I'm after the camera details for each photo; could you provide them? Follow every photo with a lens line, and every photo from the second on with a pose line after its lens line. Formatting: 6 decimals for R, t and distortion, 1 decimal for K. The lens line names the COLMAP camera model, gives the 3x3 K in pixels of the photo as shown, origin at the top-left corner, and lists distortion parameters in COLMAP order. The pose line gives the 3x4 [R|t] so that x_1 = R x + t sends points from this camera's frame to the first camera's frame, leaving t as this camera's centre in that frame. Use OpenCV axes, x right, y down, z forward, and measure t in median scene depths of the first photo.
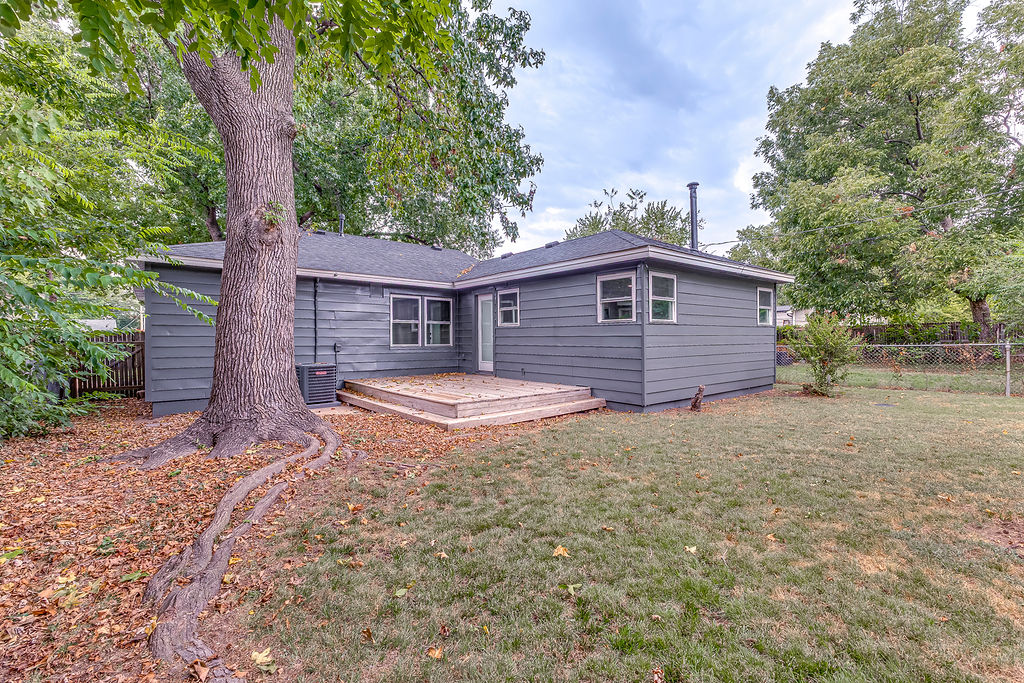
lens RADIAL K [[443.3, 0, 517.5], [0, 443.3, 338.6], [0, 0, 1]] dist [0.019919, -0.005283]
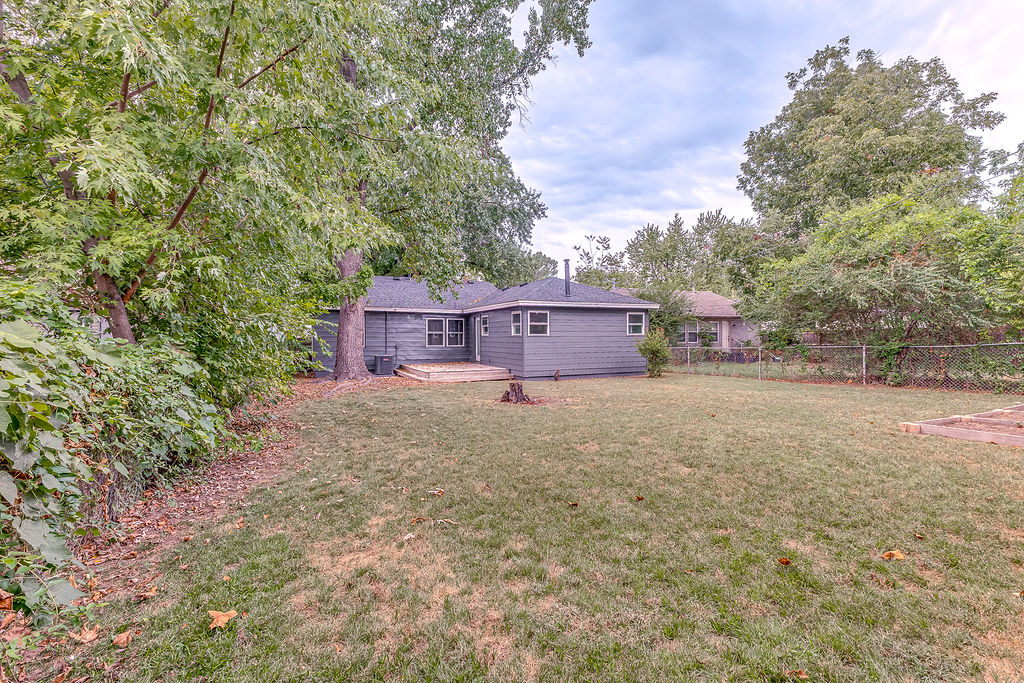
lens RADIAL K [[443.3, 0, 512.7], [0, 443.3, 341.5], [0, 0, 1]] dist [0.019919, -0.005283]
pose [[0.966874, 0.004298, -0.255216, 0.518668], [-0.001436, 0.999934, 0.011397, -0.024397], [0.255249, -0.010653, 0.966817, -0.665848]]
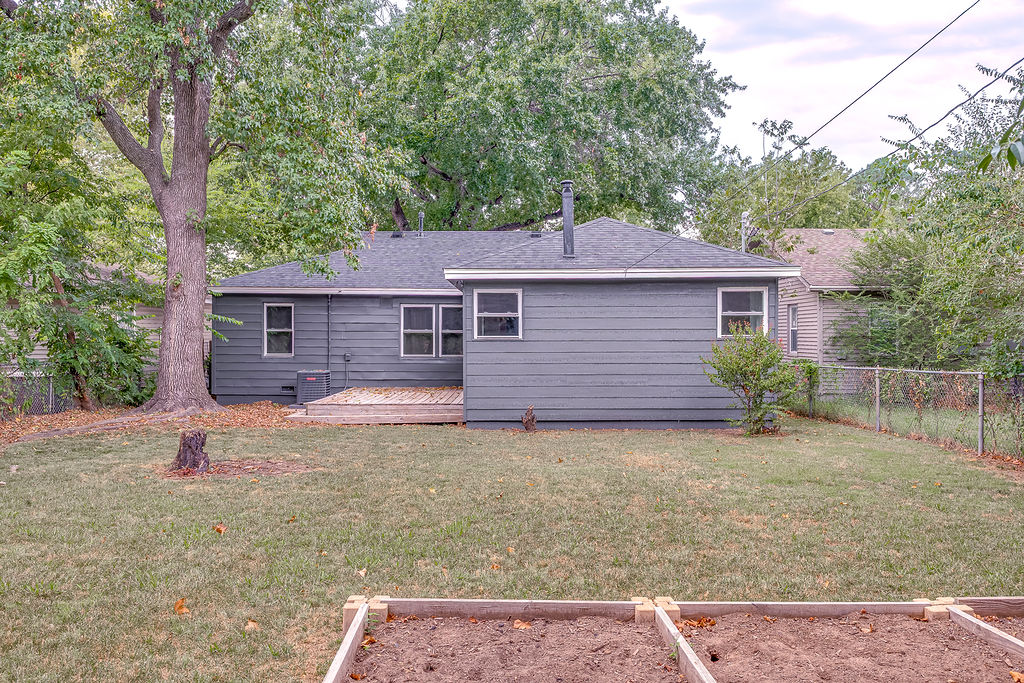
lens RADIAL K [[826.6, 0, 510.7], [0, 826.6, 340.9], [0, 0, 1]] dist [0.034132, -0.046115]
pose [[0.767854, 0.009204, -0.640559, 1.095715], [-0.004189, 0.999948, 0.009347, -0.035719], [0.640611, -0.004494, 0.767852, -0.271932]]
